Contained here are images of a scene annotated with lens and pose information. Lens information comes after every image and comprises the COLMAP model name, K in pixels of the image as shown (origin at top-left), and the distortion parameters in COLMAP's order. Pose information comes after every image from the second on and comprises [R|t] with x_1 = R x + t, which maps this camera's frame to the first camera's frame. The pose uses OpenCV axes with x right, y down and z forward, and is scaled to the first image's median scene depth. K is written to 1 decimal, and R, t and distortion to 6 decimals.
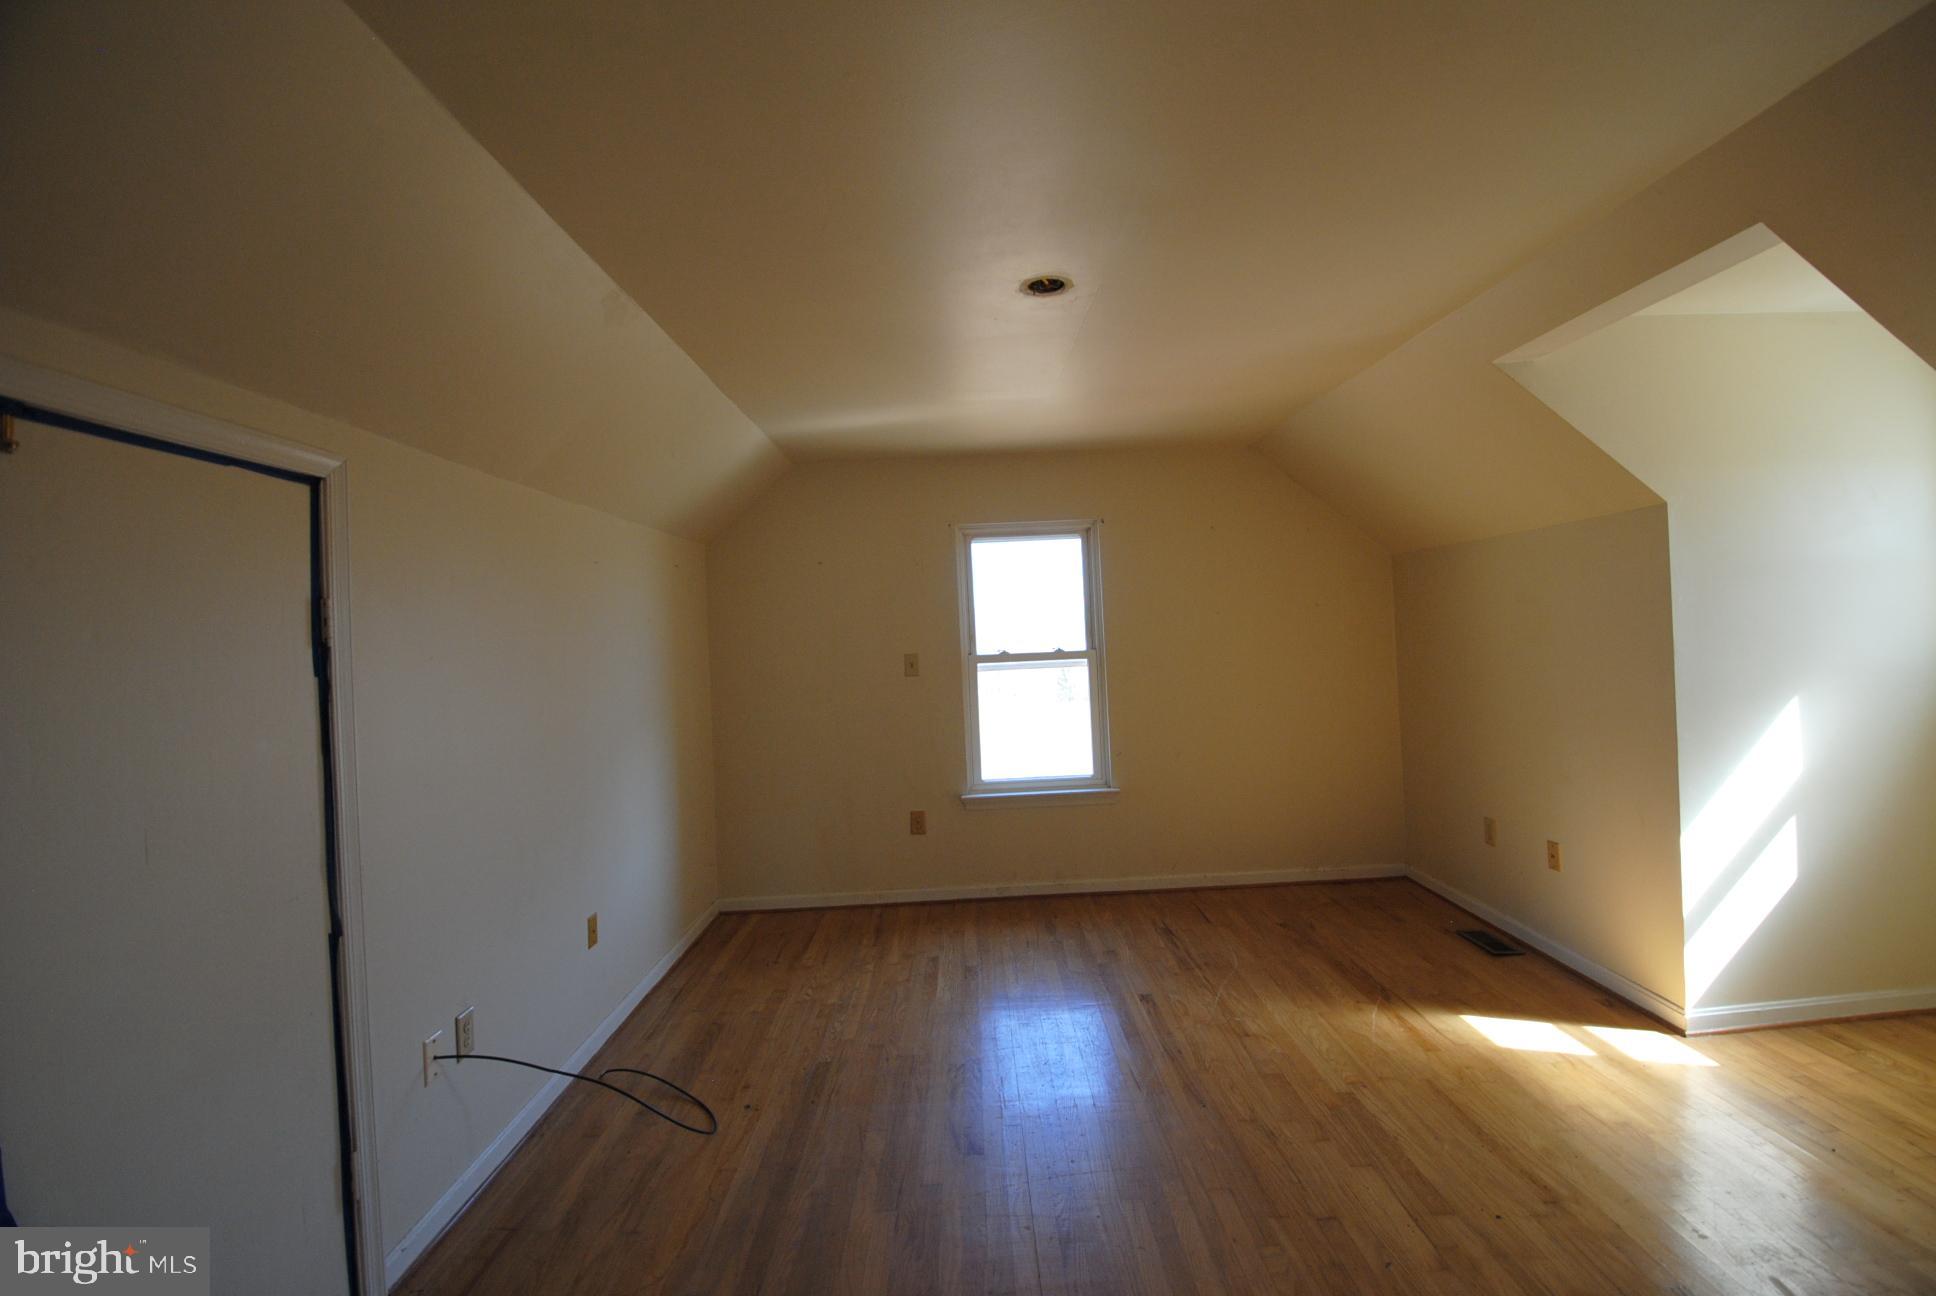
lens RADIAL K [[849.0, 0, 981.7], [0, 849.0, 635.4], [0, 0, 1]] dist [0.023940, -0.028328]
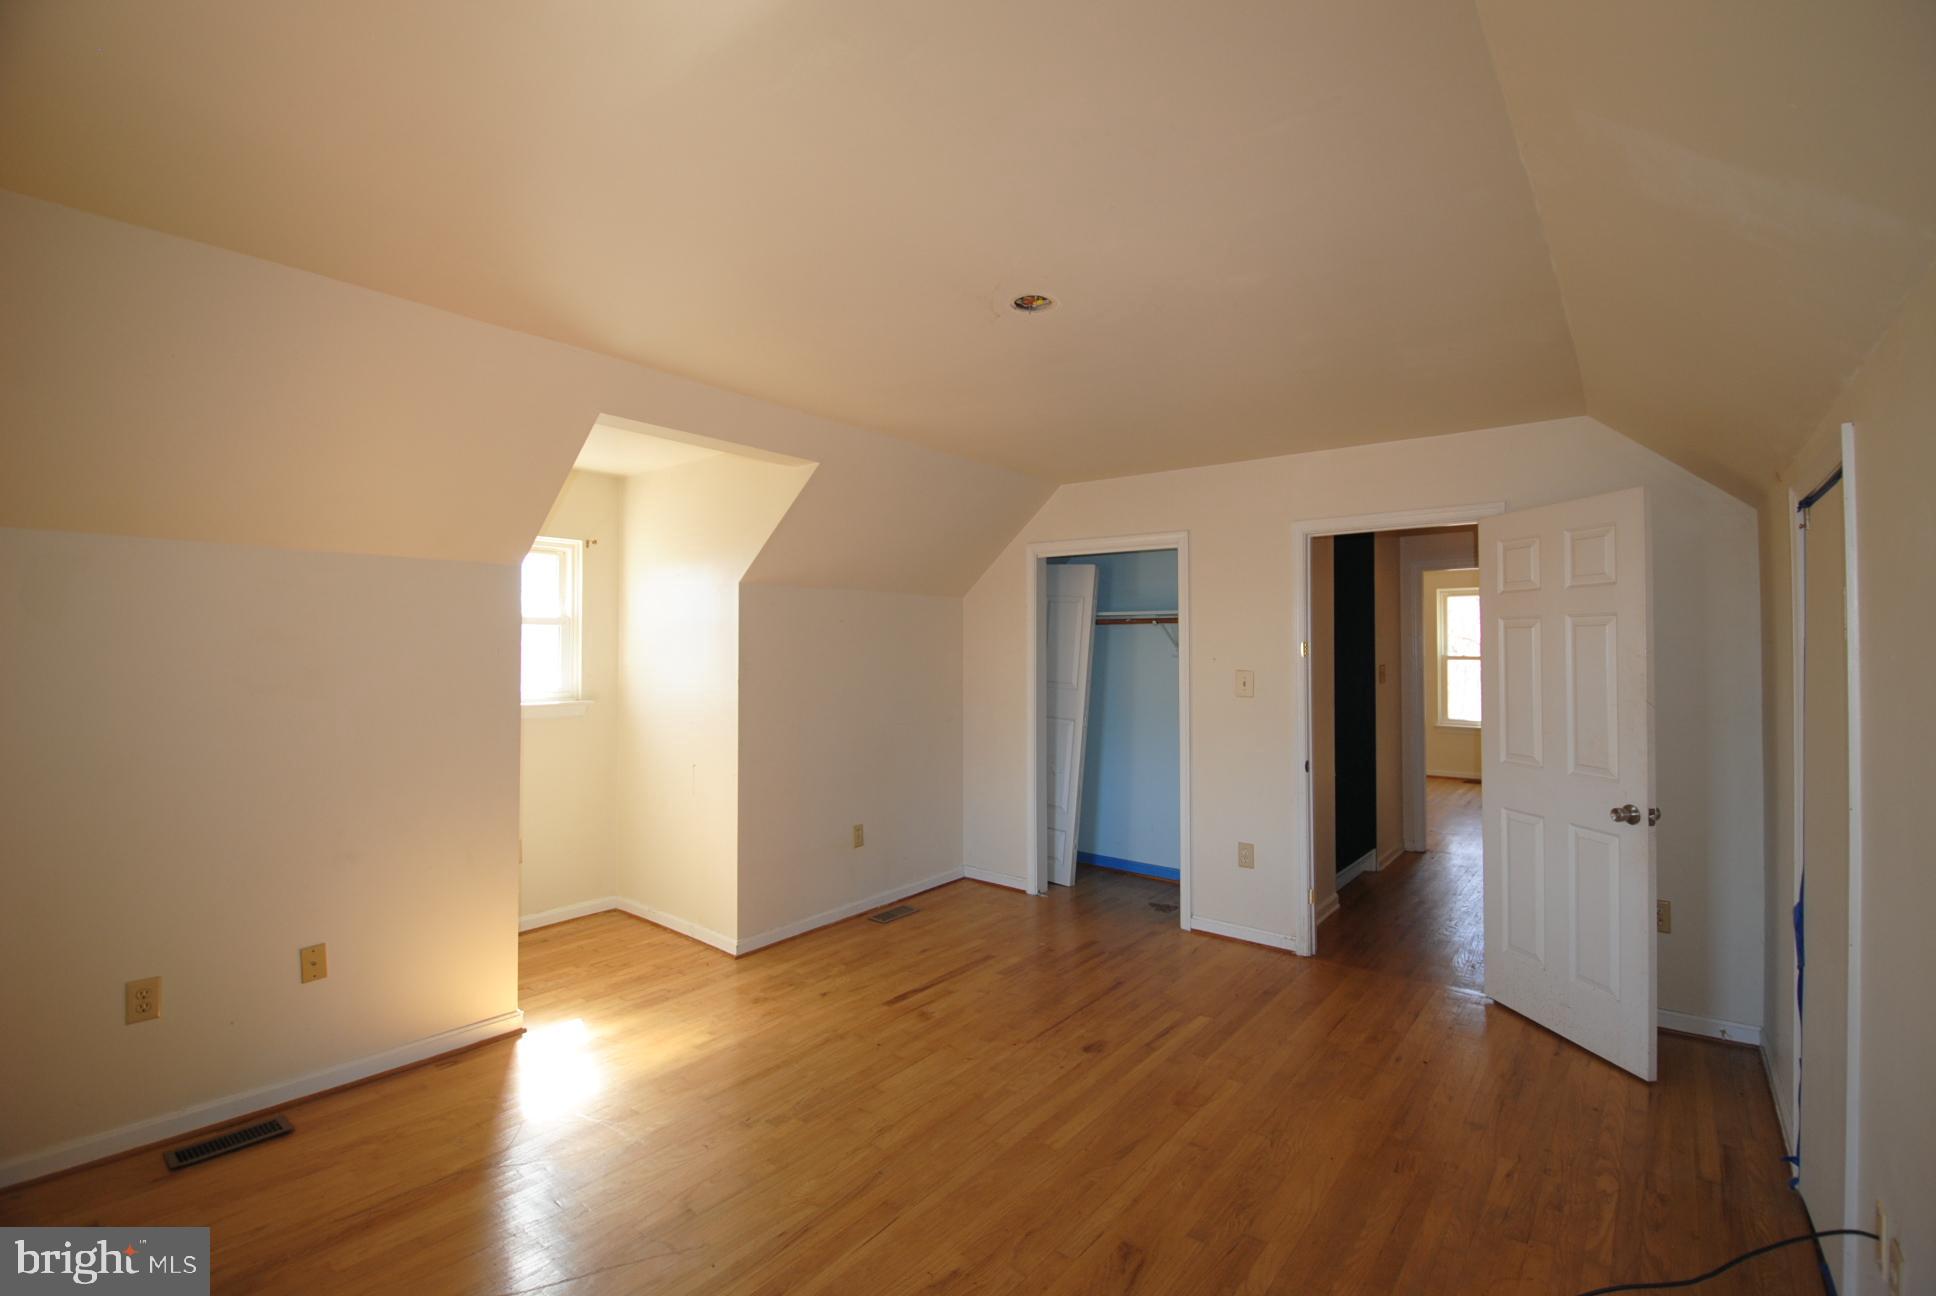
lens RADIAL K [[849.0, 0, 981.7], [0, 849.0, 635.4], [0, 0, 1]] dist [0.023940, -0.028328]
pose [[-0.769170, 0.054995, 0.636674, -0.419451], [0.034564, 0.998412, -0.044484, 0.013050], [-0.638109, -0.012209, -0.769849, 1.549680]]
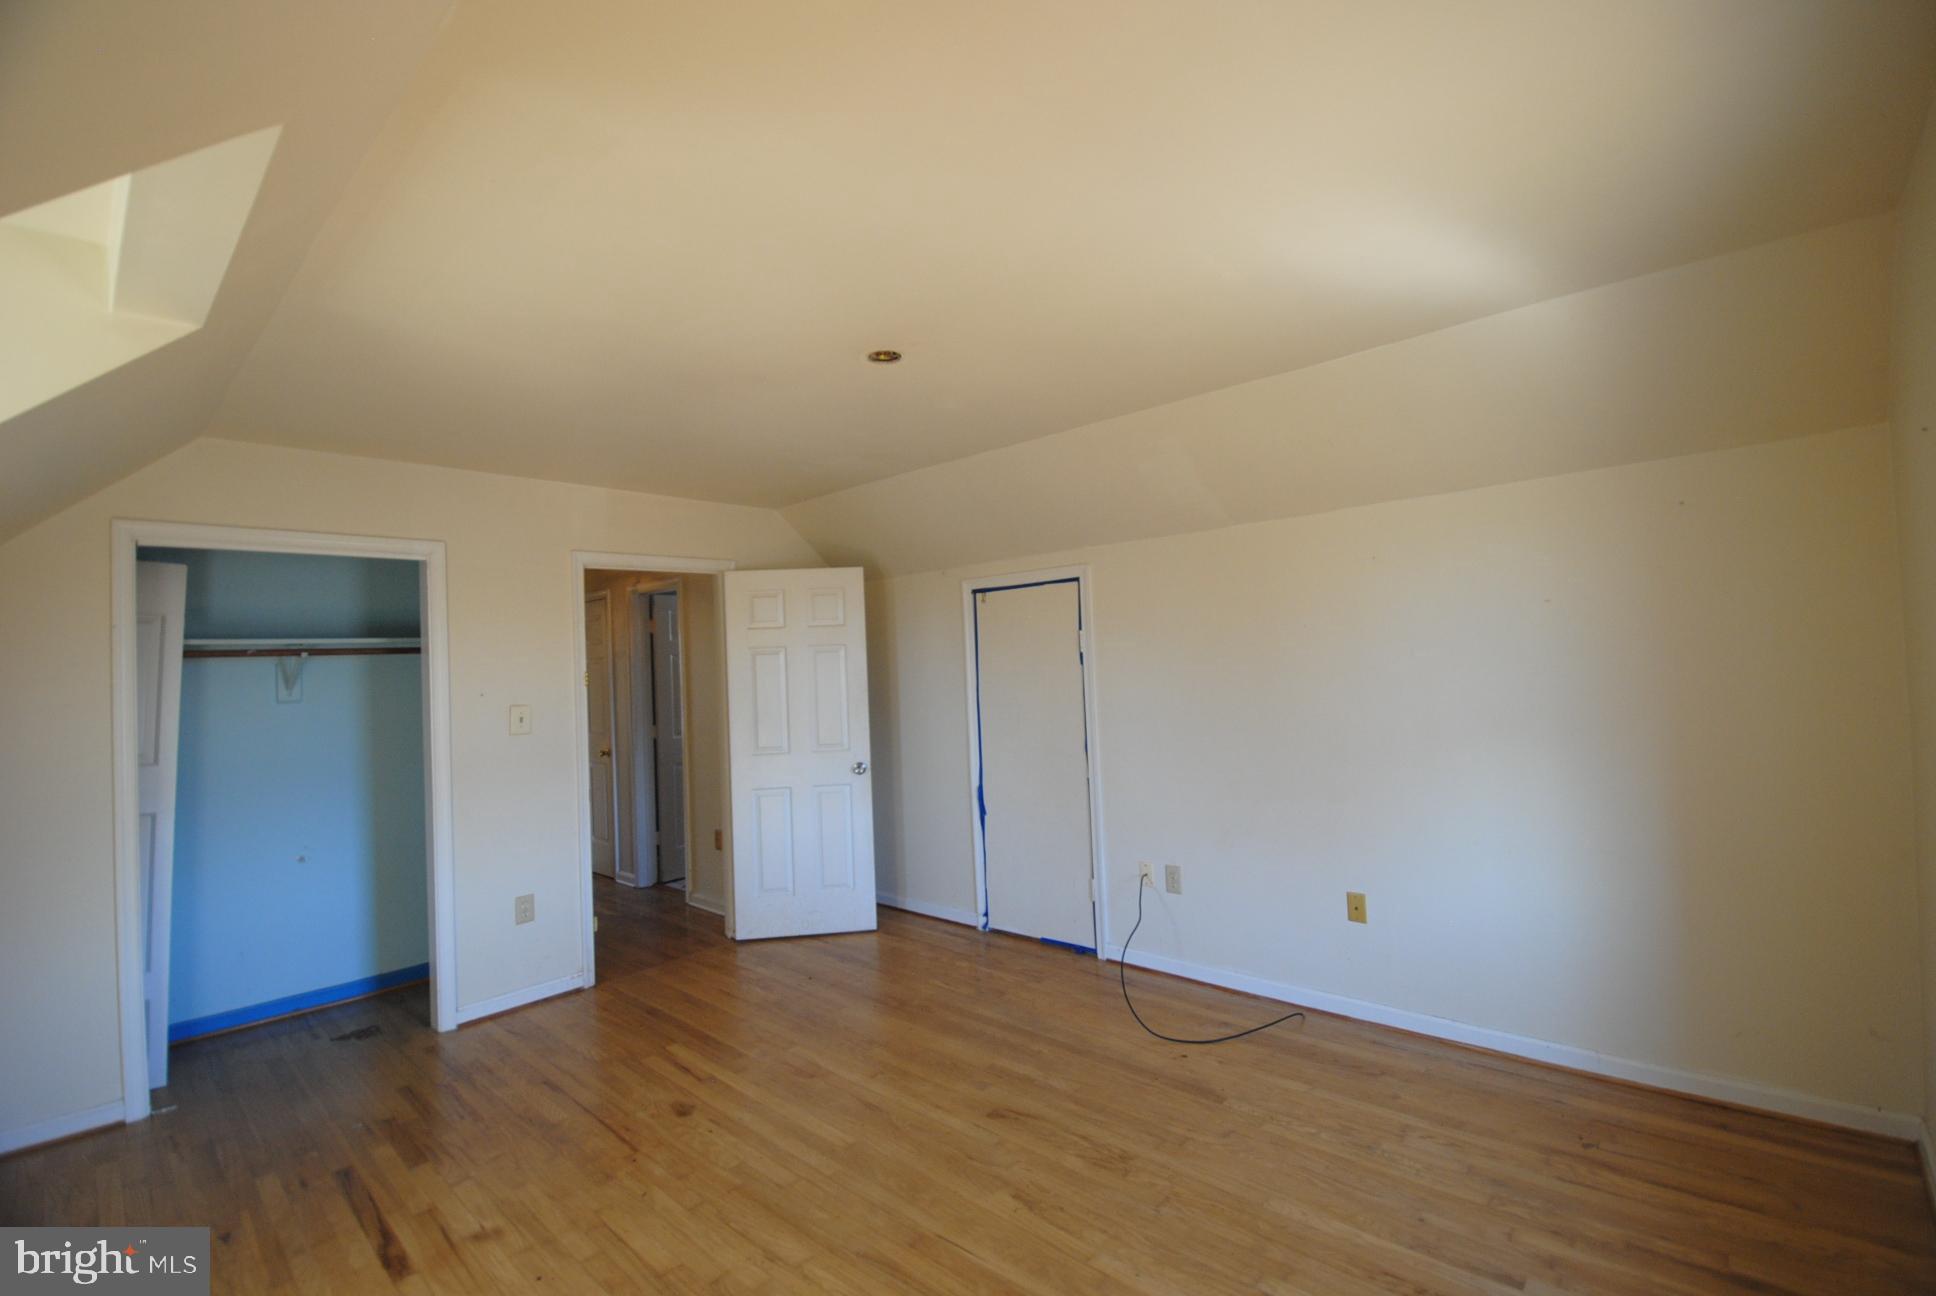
lens RADIAL K [[849.0, 0, 981.7], [0, 849.0, 635.4], [0, 0, 1]] dist [0.023940, -0.028328]
pose [[-0.686244, 0.054619, -0.725318, 0.700363], [0.076636, 0.997056, 0.002575, -0.036786], [0.723323, -0.053818, -0.688409, 1.586000]]
